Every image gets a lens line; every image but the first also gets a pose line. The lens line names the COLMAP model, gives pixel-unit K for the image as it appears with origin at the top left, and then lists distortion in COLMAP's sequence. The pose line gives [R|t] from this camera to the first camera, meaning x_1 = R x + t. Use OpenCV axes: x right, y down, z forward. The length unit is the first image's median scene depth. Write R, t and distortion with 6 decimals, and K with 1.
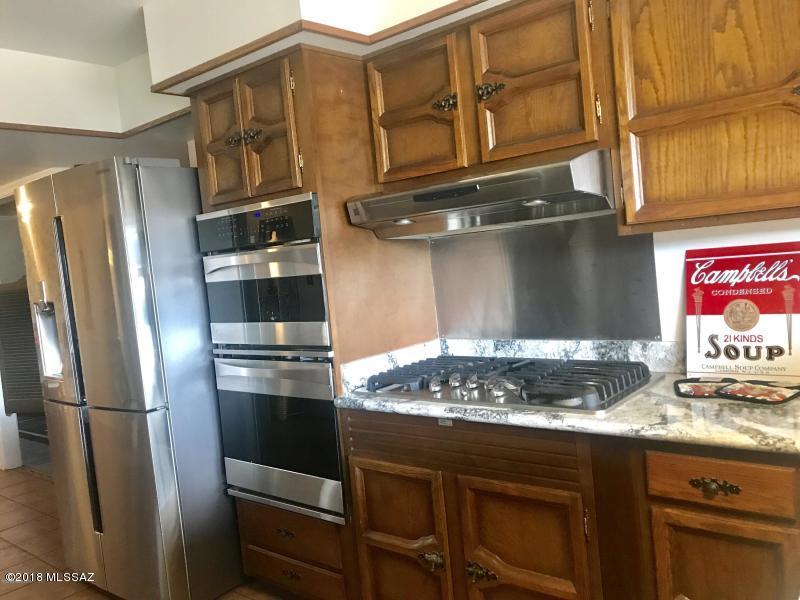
lens RADIAL K [[656.8, 0, 401.0], [0, 656.8, 296.8], [0, 0, 1]] dist [0.021130, -0.010168]
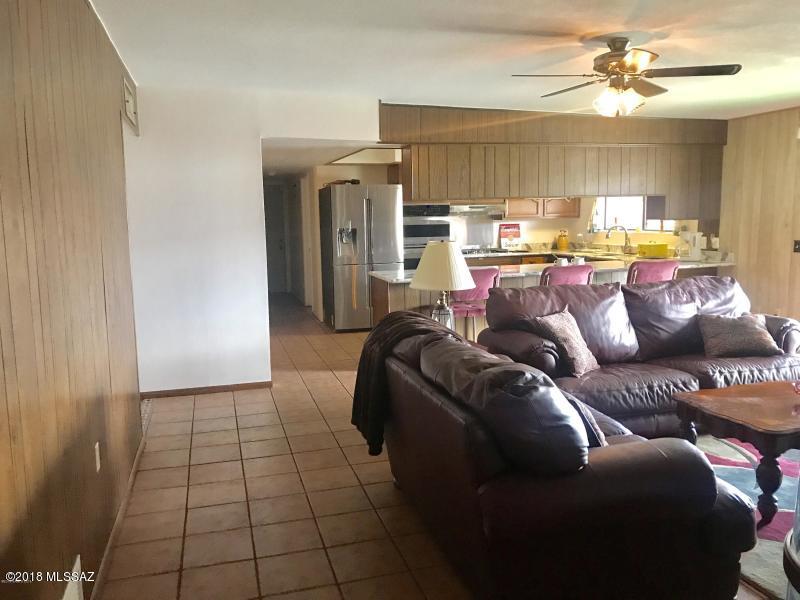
lens RADIAL K [[656.8, 0, 401.0], [0, 656.8, 296.8], [0, 0, 1]] dist [0.021130, -0.010168]
pose [[0.563527, -0.018591, 0.825889, -3.971330], [0.014229, 0.999817, 0.012797, 0.387570], [-0.825975, 0.004540, 0.563688, -1.084728]]
